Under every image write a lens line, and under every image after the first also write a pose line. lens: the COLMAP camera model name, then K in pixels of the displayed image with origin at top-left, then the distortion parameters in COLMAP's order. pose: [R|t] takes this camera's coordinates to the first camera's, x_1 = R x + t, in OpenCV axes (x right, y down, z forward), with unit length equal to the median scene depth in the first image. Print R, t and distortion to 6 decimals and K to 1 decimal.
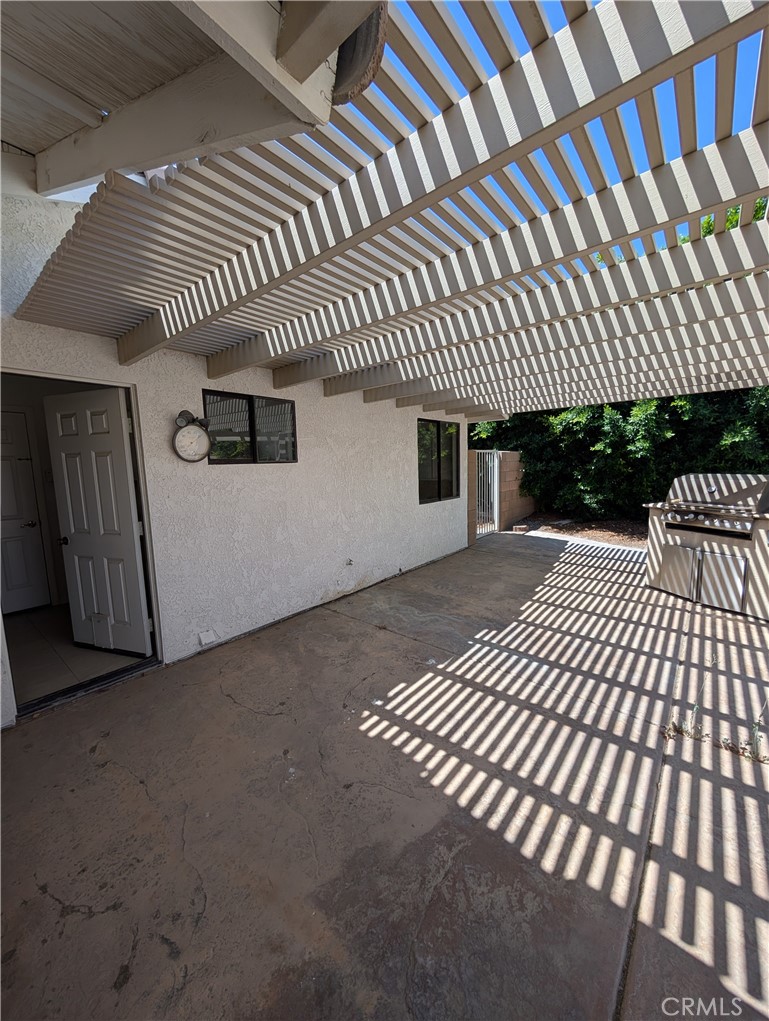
lens RADIAL K [[388.4, 0, 384.2], [0, 388.4, 513.1], [0, 0, 1]] dist [0.000866, -0.000238]
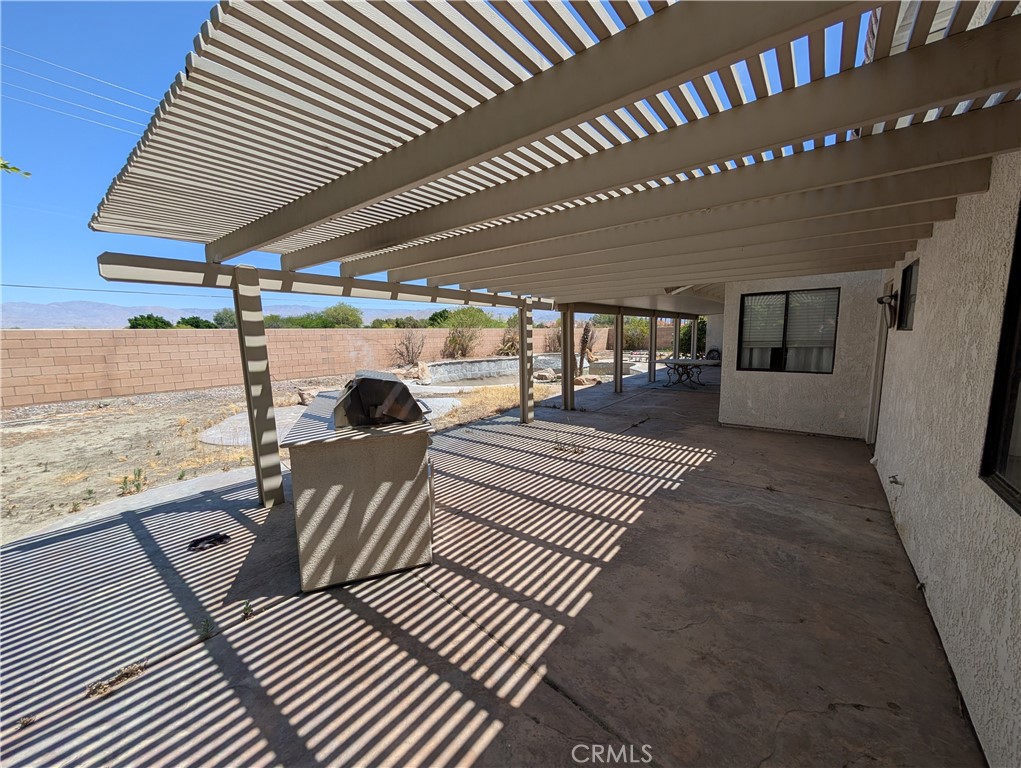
lens RADIAL K [[388.4, 0, 512.6], [0, 388.4, 385.9], [0, 0, 1]] dist [0.000866, -0.000238]
pose [[-0.998800, 0.047710, -0.011103, 0.523390], [0.043267, 0.965526, 0.256685, -0.212070], [0.022966, 0.255897, -0.966431, 1.447240]]
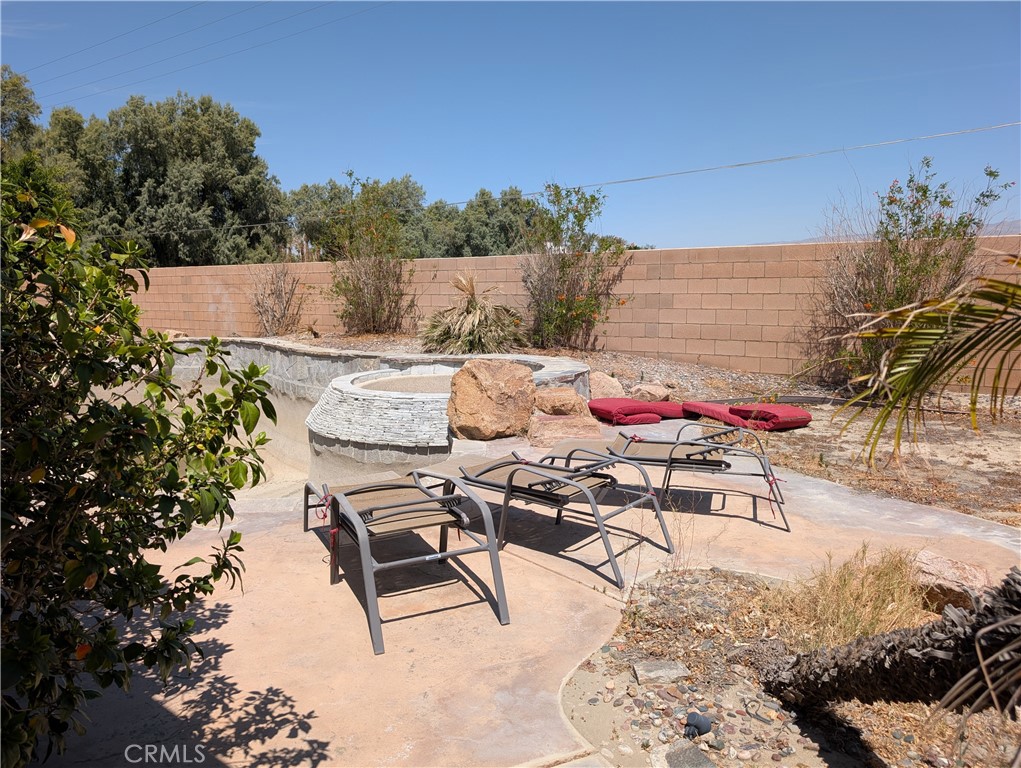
lens RADIAL K [[729.1, 0, 496.2], [0, 729.1, 383.7], [0, 0, 1]] dist [0.042397, -0.044725]
pose [[-0.050643, -0.112703, 0.992337, -1.813822], [0.139484, 0.983076, 0.118770, 0.396635], [-0.988928, 0.144430, -0.034065, -2.717014]]
